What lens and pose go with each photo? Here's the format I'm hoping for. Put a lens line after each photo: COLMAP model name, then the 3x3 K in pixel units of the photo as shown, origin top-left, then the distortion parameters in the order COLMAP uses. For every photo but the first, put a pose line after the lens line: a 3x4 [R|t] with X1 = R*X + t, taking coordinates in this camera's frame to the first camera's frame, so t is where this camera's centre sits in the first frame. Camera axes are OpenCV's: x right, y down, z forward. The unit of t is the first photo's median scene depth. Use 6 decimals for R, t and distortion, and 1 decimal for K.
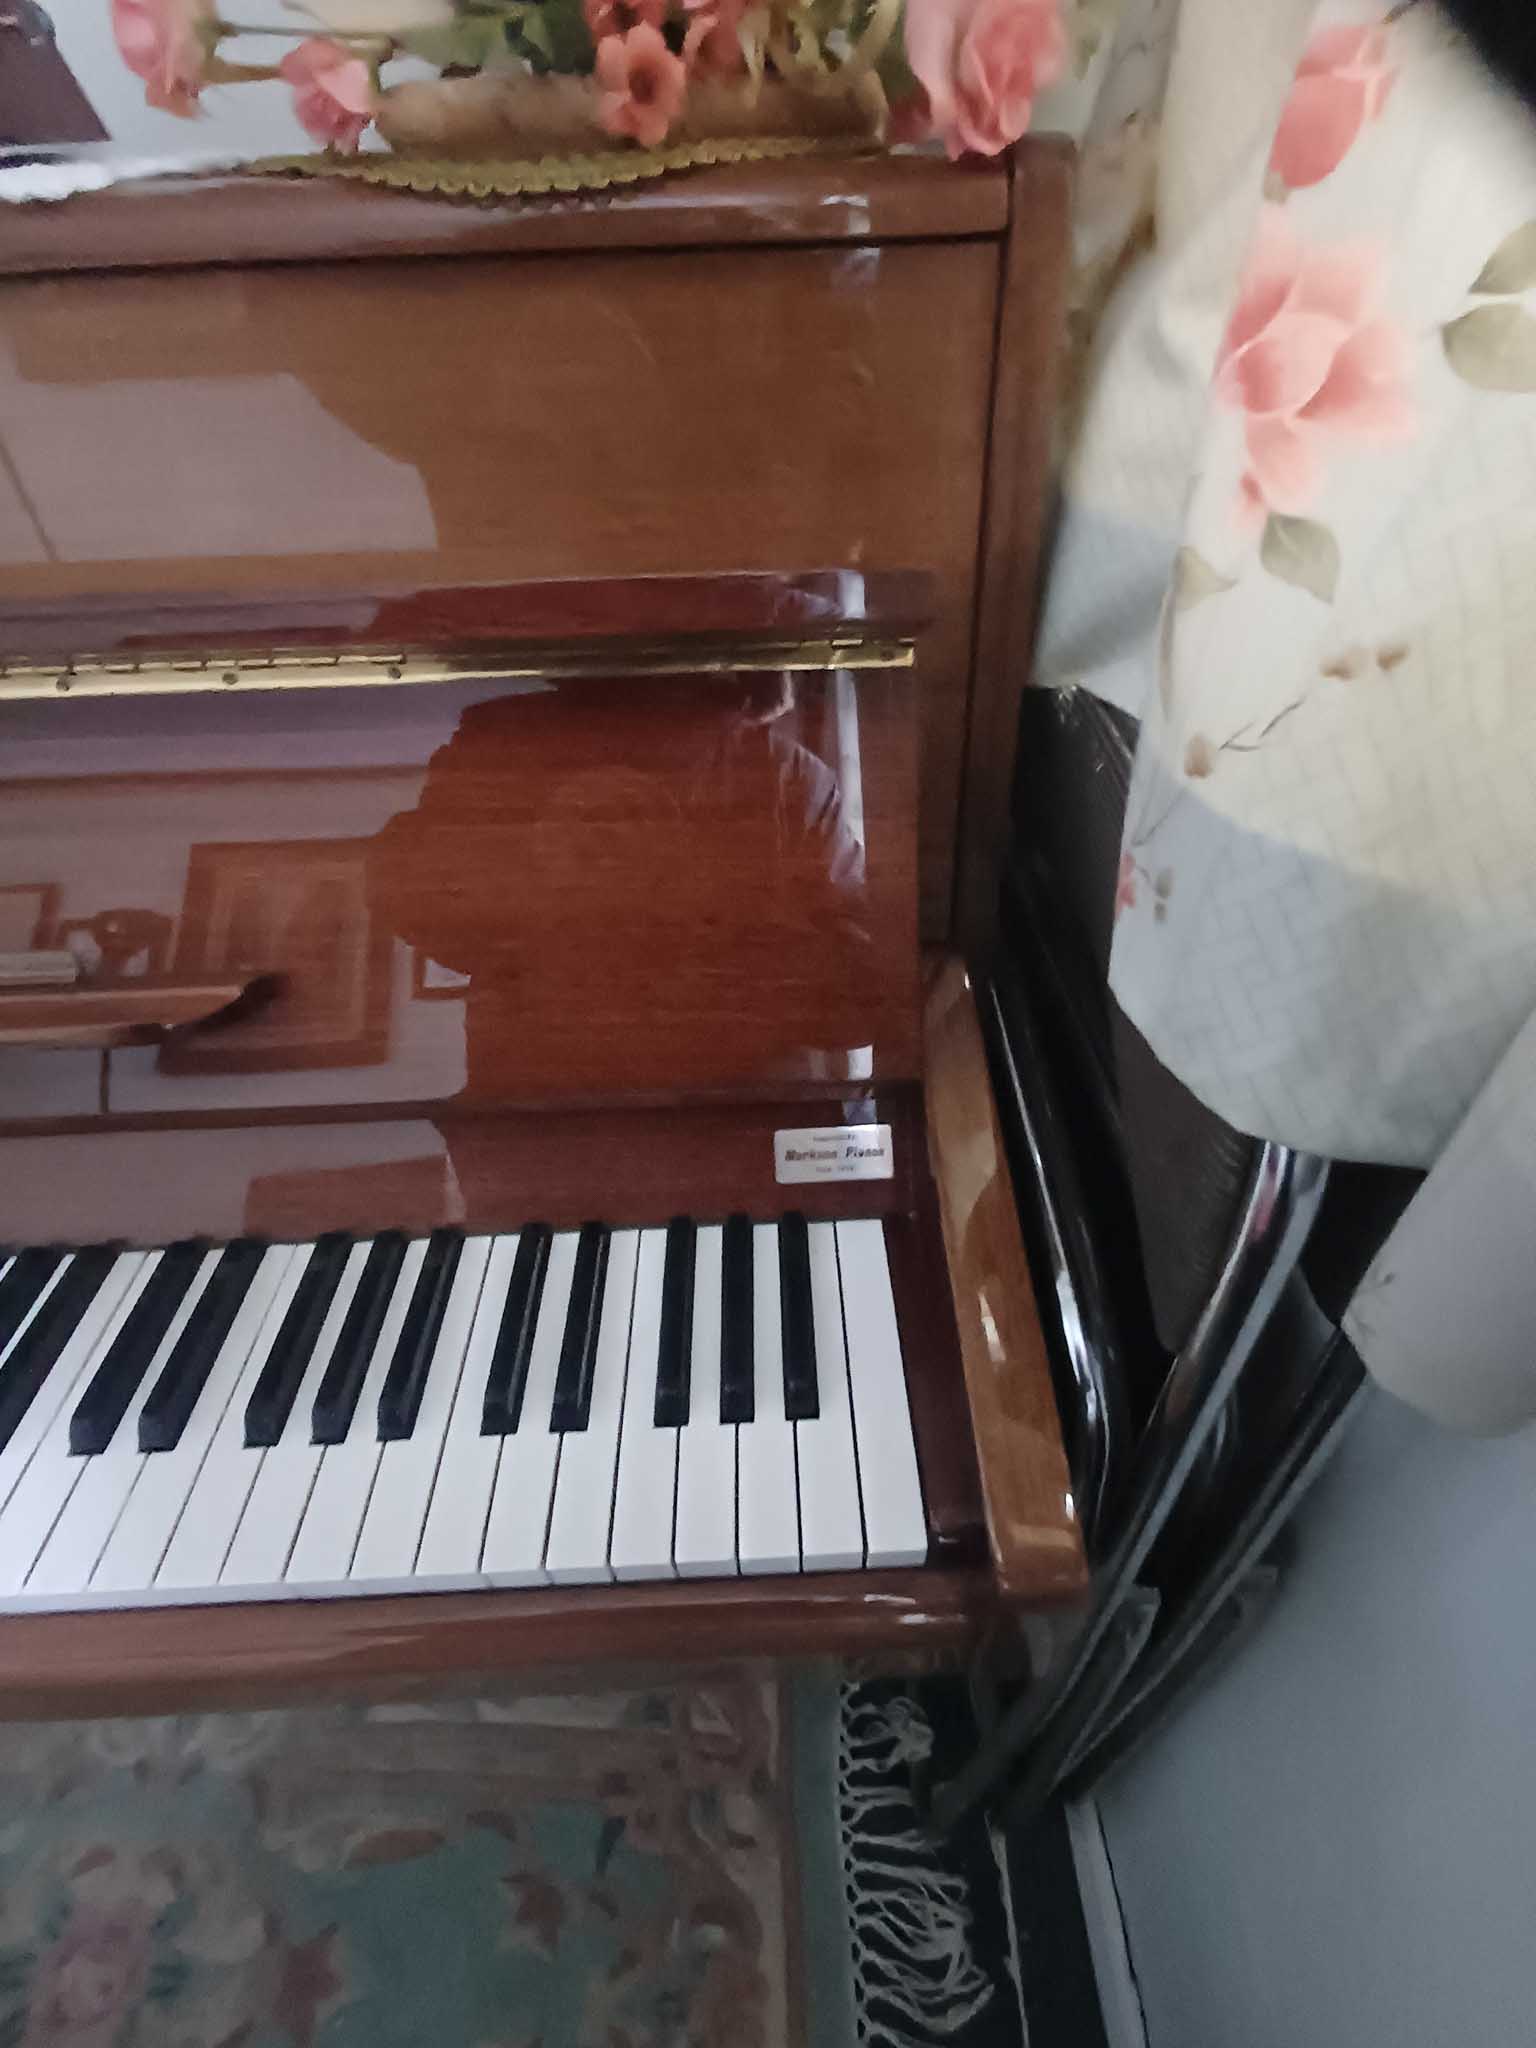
lens RADIAL K [[945.7, 0, 766.6], [0, 945.7, 1021.9], [0, 0, 1]] dist [-0.006165, -0.001075]
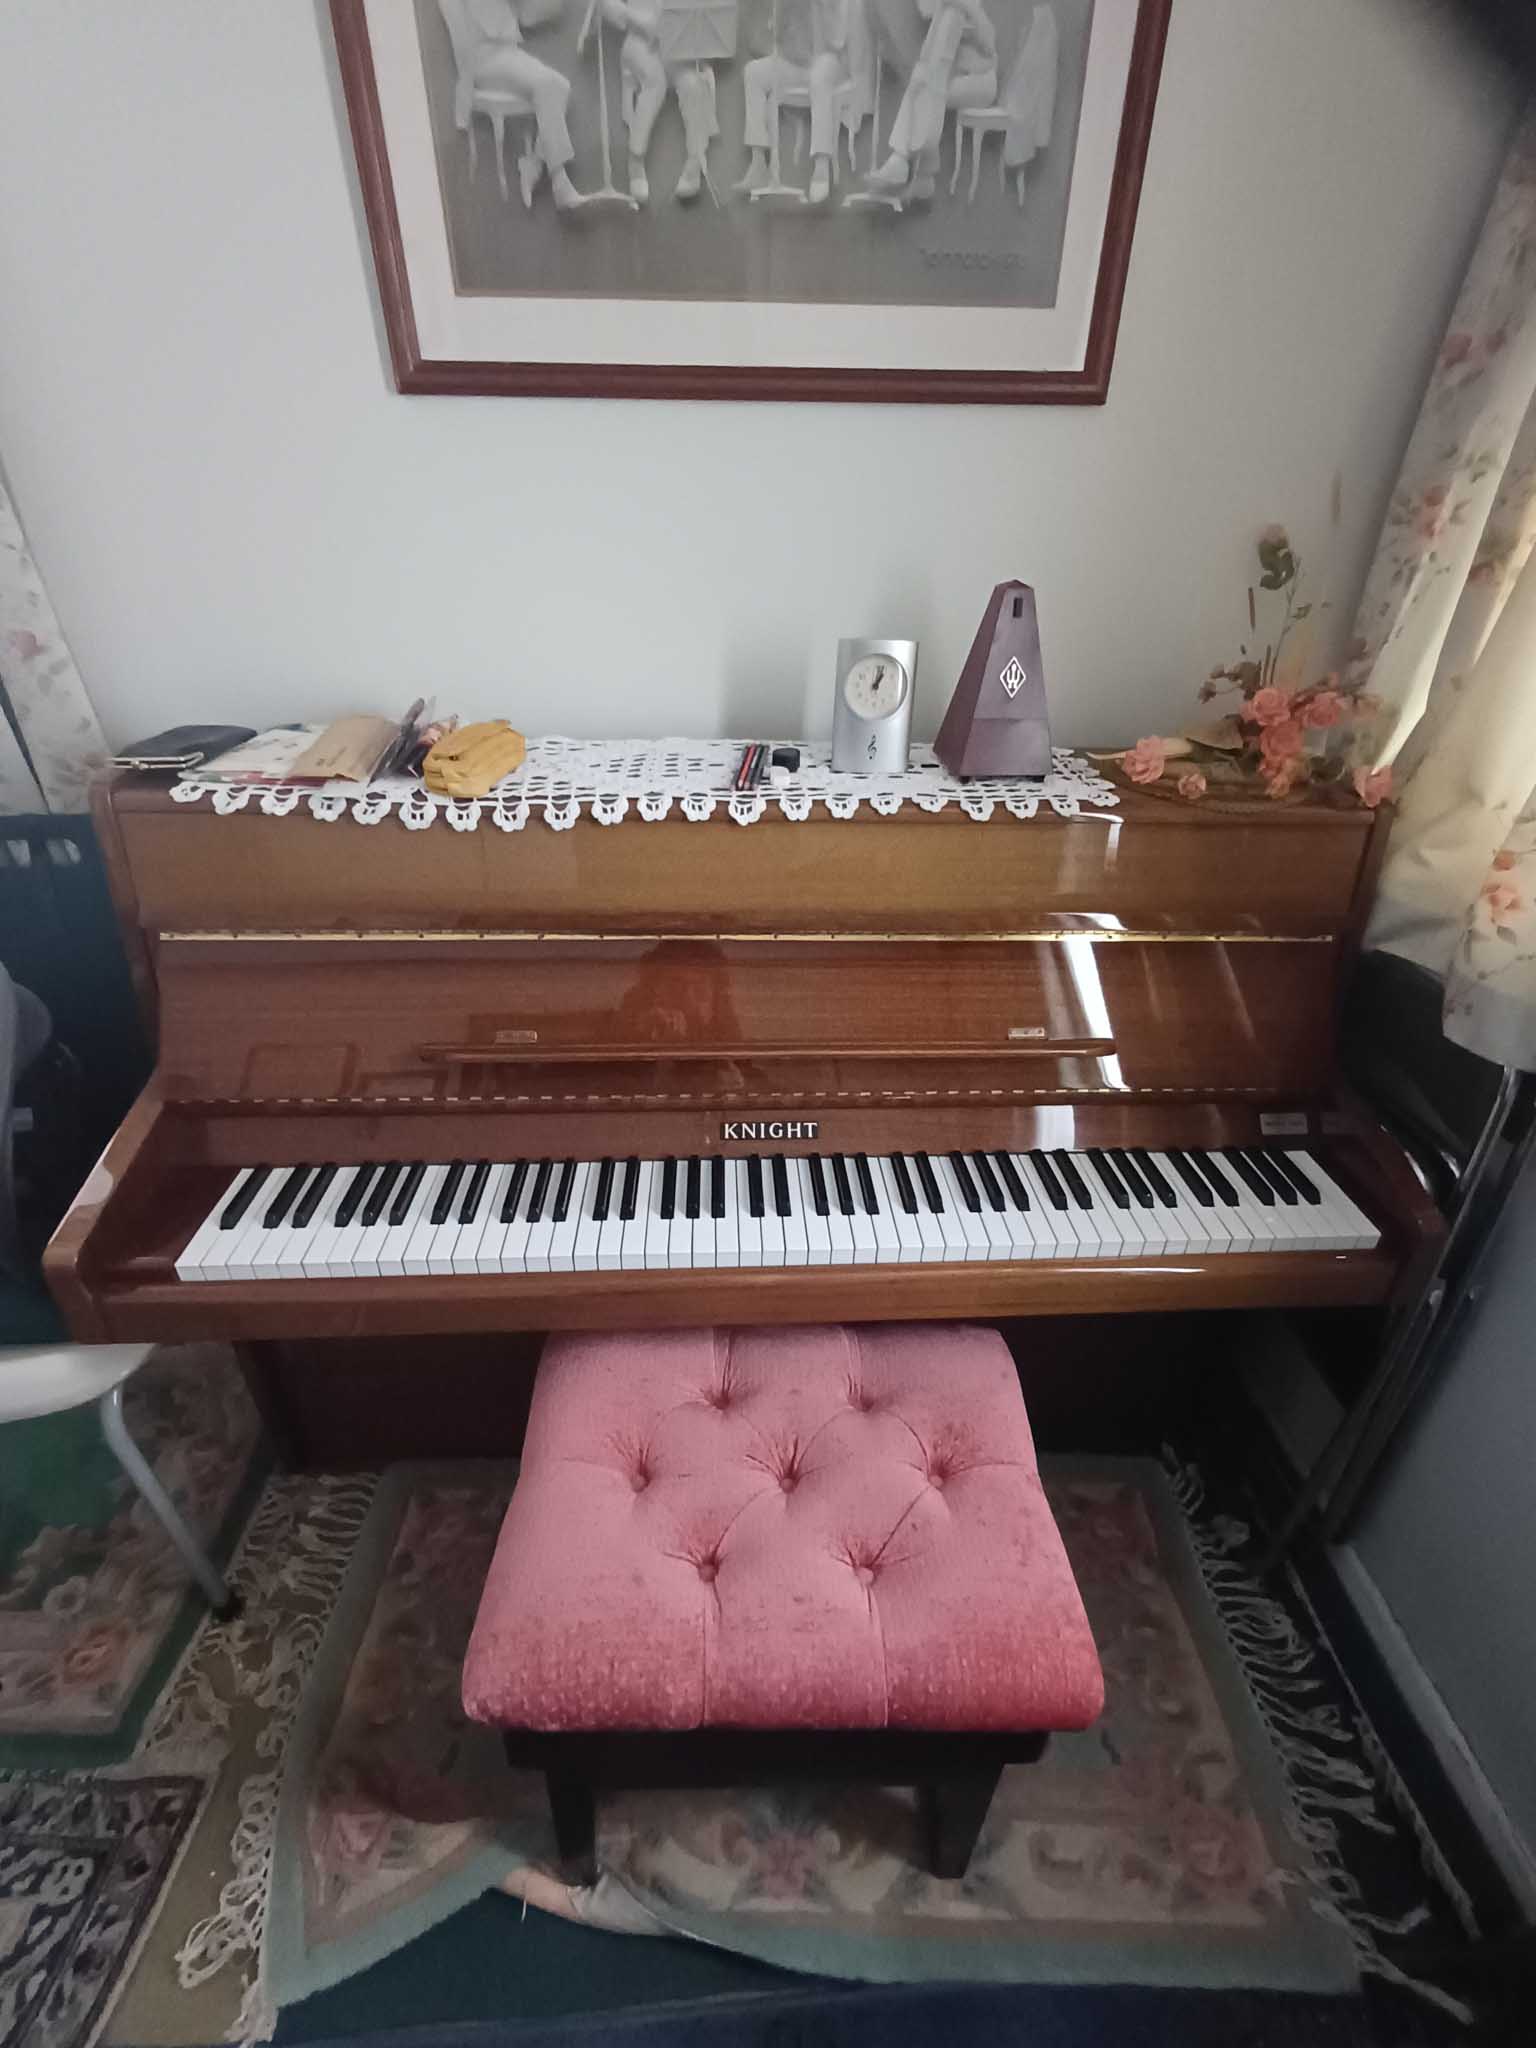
lens RADIAL K [[945.7, 0, 769.6], [0, 945.7, 1025.7], [0, 0, 1]] dist [-0.006165, -0.001075]
pose [[0.997824, 0.041244, 0.051442, -0.906283], [-0.029334, 0.976423, -0.213865, 0.290639], [-0.059050, 0.211890, 0.975508, -0.894220]]
